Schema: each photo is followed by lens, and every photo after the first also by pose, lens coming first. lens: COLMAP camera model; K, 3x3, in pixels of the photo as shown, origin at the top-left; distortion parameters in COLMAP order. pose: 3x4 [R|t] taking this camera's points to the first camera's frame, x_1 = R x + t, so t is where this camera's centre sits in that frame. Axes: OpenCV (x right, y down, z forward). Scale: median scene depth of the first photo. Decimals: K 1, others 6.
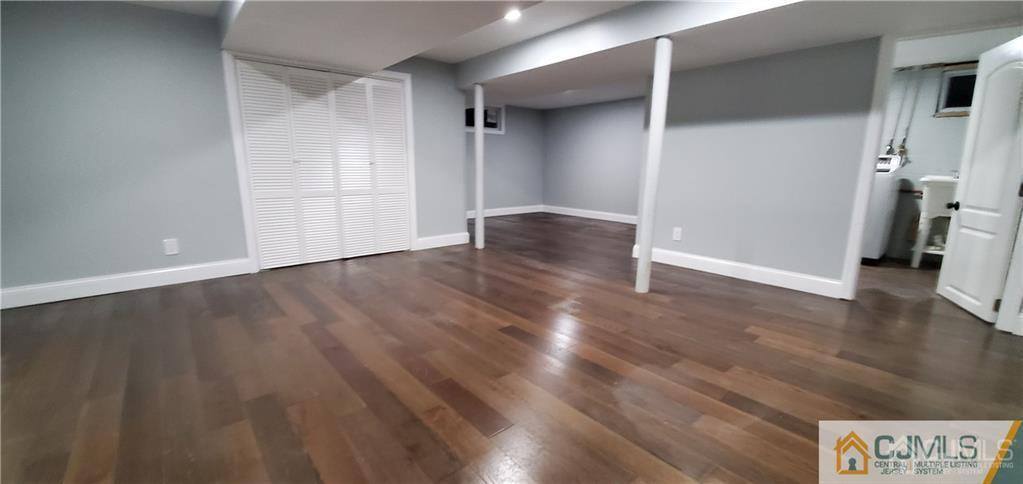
lens RADIAL K [[403.0, 0, 514.0], [0, 403.0, 252.8], [0, 0, 1]] dist [0.002814, -0.010345]
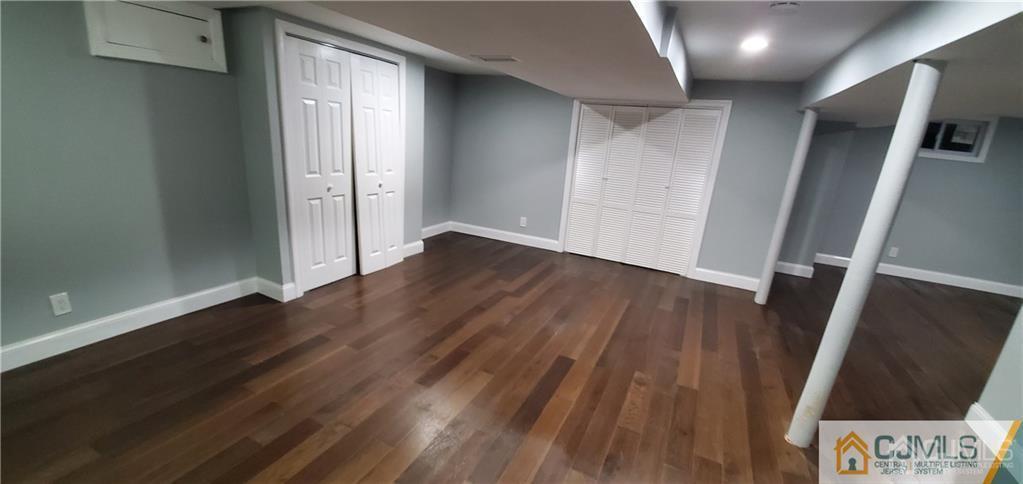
lens RADIAL K [[403.0, 0, 514.0], [0, 403.0, 252.8], [0, 0, 1]] dist [0.002814, -0.010345]
pose [[0.394529, 0.286506, -0.873076, 0.550257], [-0.264820, 0.945287, 0.190535, -0.180480], [0.879896, 0.156036, 0.448815, 0.221047]]
